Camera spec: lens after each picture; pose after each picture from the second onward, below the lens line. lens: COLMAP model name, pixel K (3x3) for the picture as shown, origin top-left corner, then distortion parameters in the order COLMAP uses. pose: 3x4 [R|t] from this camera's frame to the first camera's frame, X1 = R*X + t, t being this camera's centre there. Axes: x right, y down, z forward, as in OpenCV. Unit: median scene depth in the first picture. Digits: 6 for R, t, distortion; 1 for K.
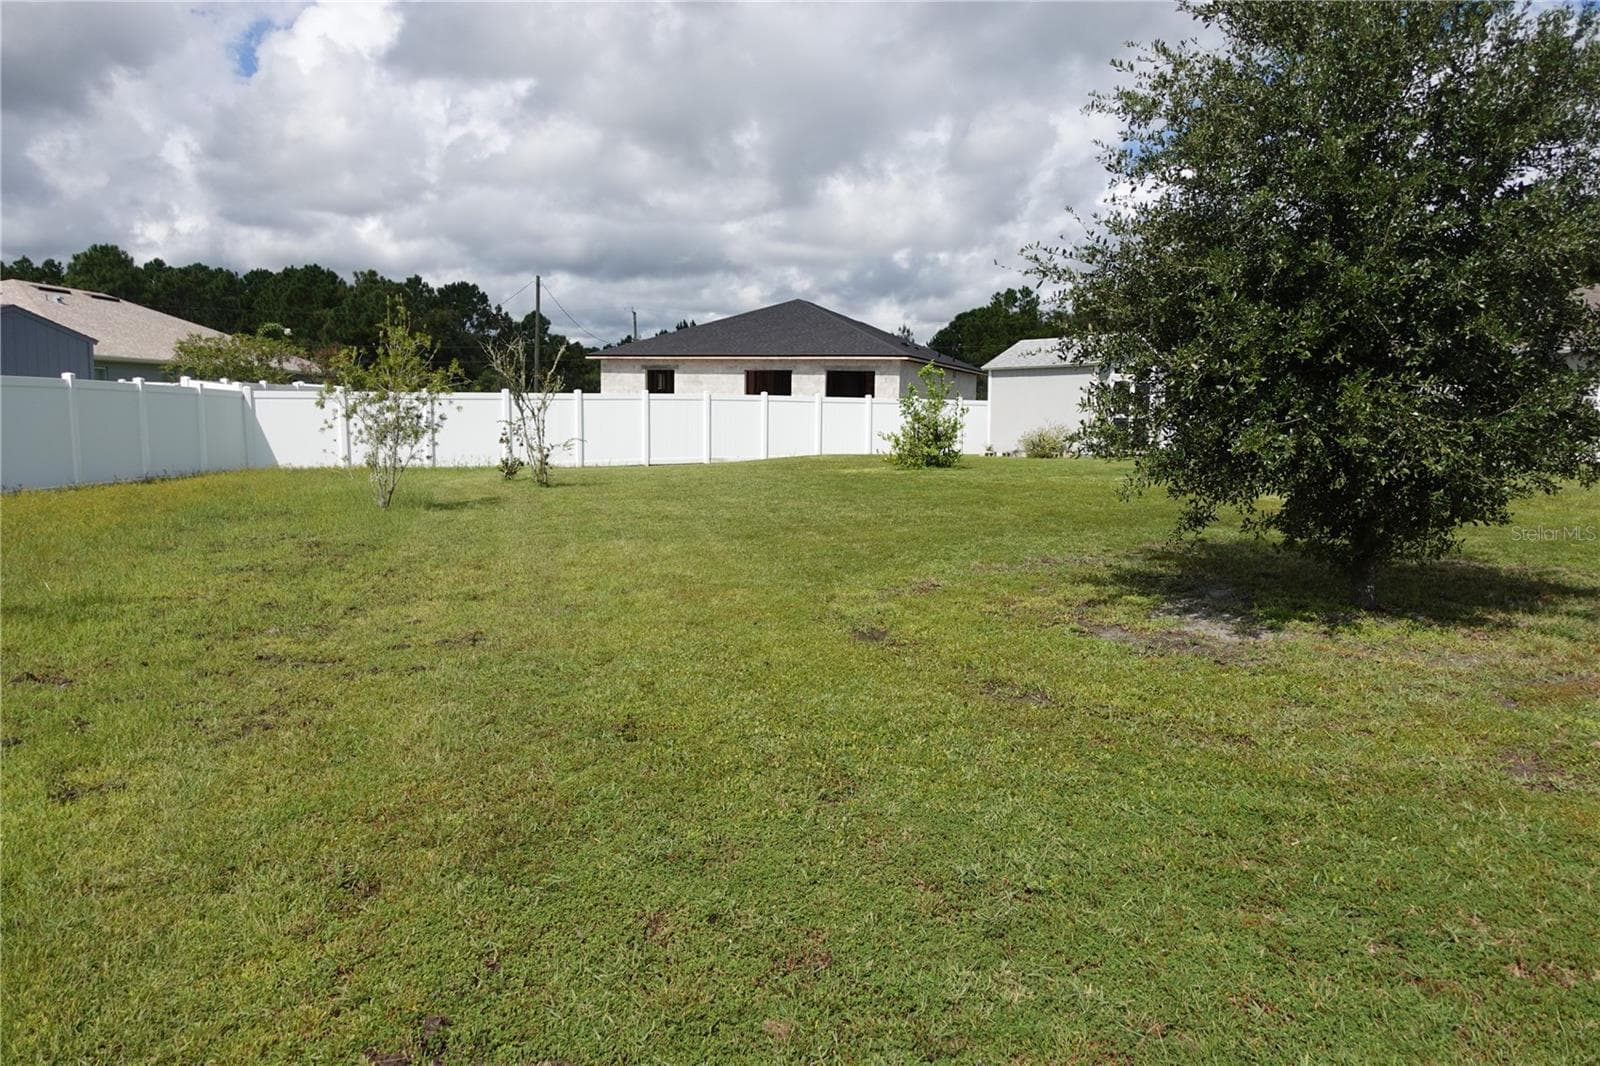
lens RADIAL K [[1119.7, 0, 798.3], [0, 1119.7, 539.0], [0, 0, 1]] dist [0.006737, -0.000902]
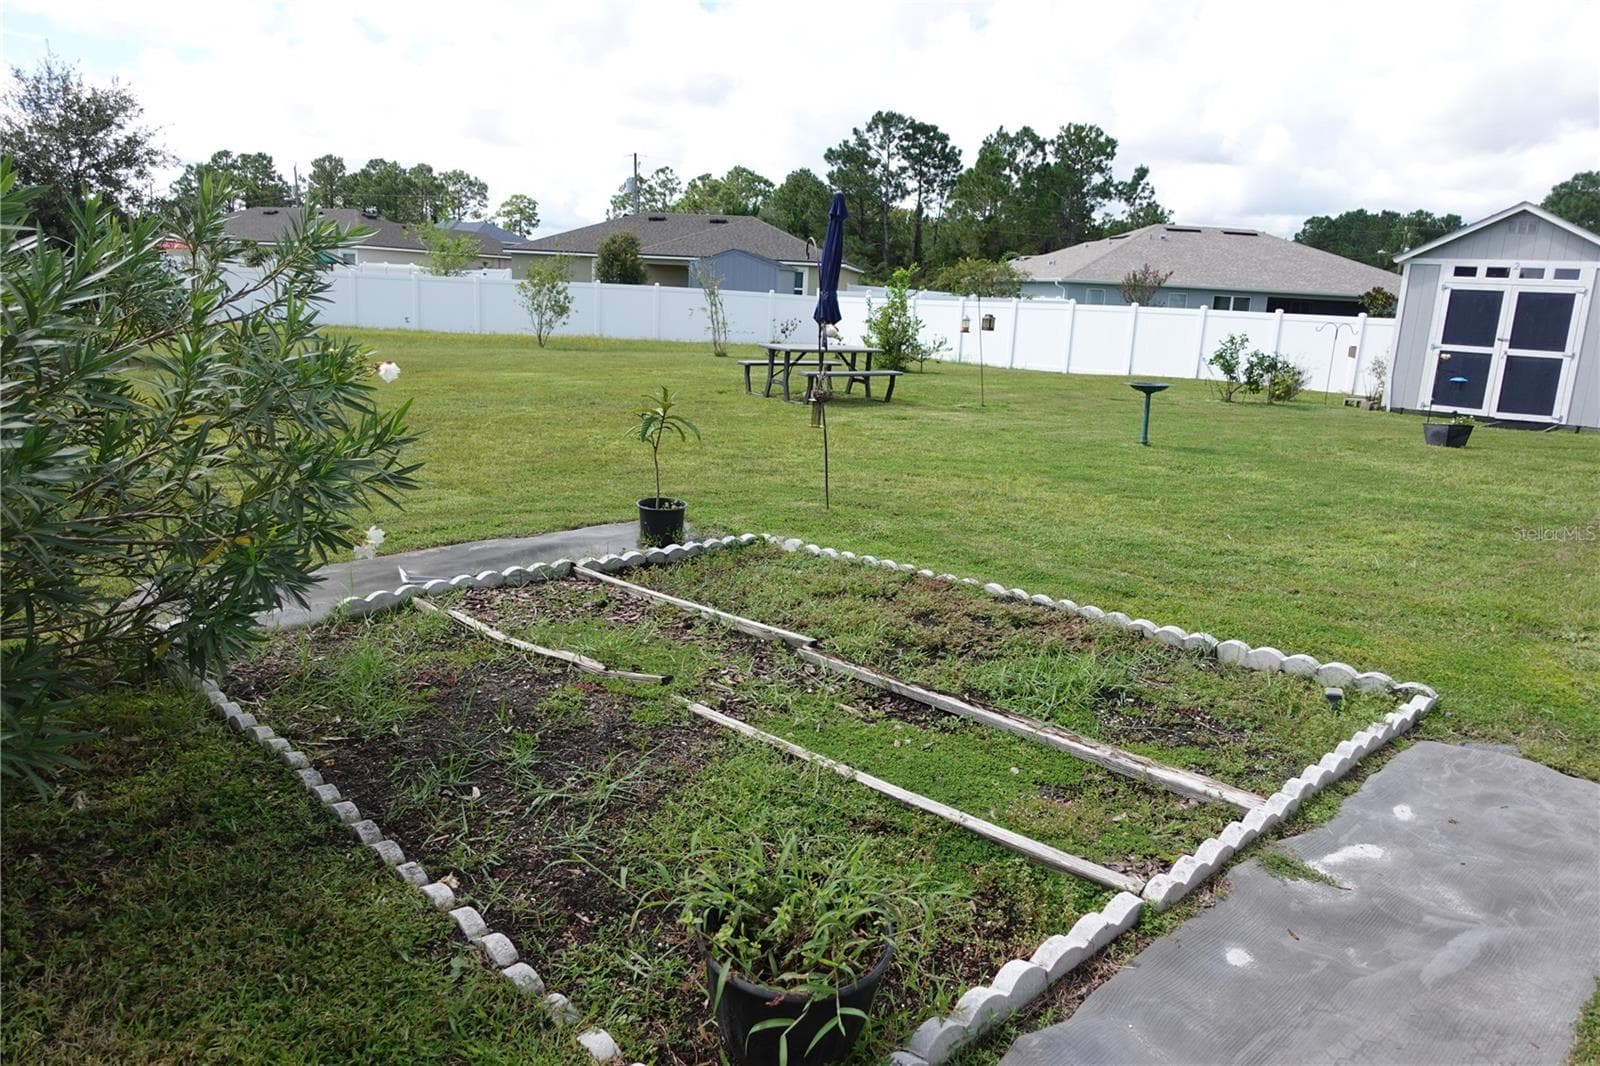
lens RADIAL K [[1119.7, 0, 793.0], [0, 1119.7, 518.8], [0, 0, 1]] dist [0.006737, -0.000902]
pose [[0.132414, 0.189349, -0.972941, 3.184481], [-0.159123, 0.972914, 0.167687, -0.251621], [0.978339, 0.132613, 0.158957, 2.197753]]
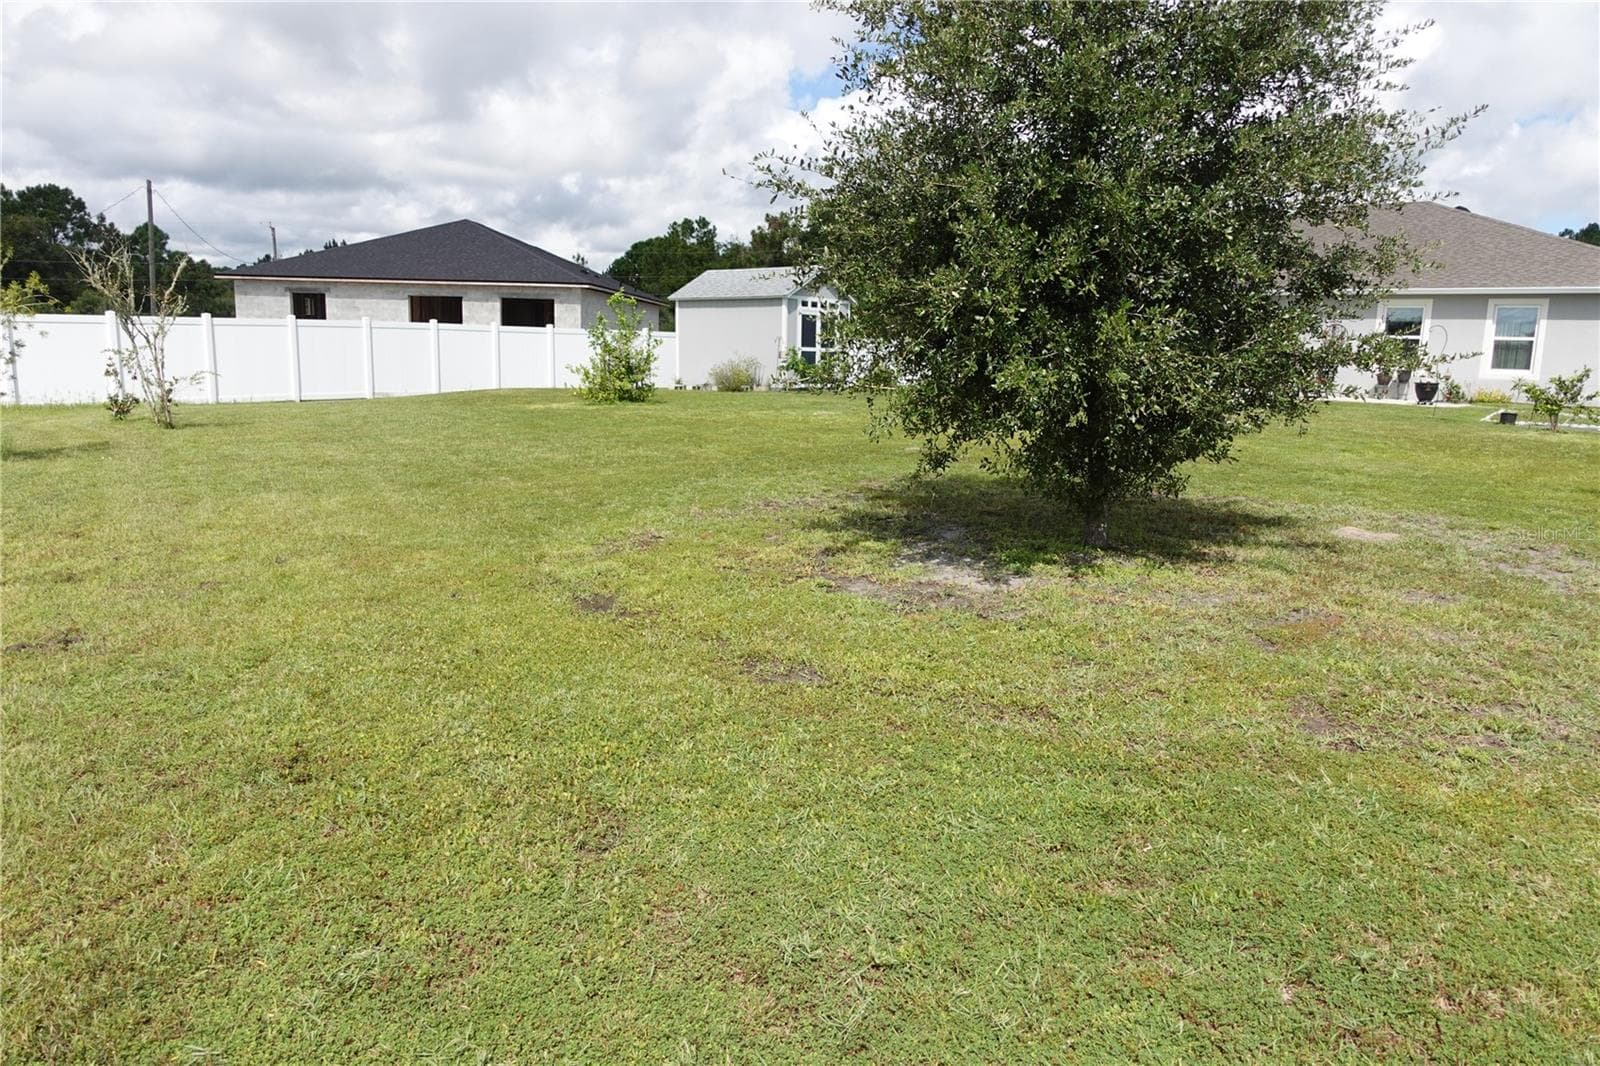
lens RADIAL K [[1119.7, 0, 802.7], [0, 1119.7, 534.6], [0, 0, 1]] dist [0.006737, -0.000902]
pose [[0.958826, -0.038737, 0.281339, -0.022975], [0.023041, 0.997999, 0.058886, -0.013940], [-0.283057, -0.049979, 0.957800, 0.134111]]
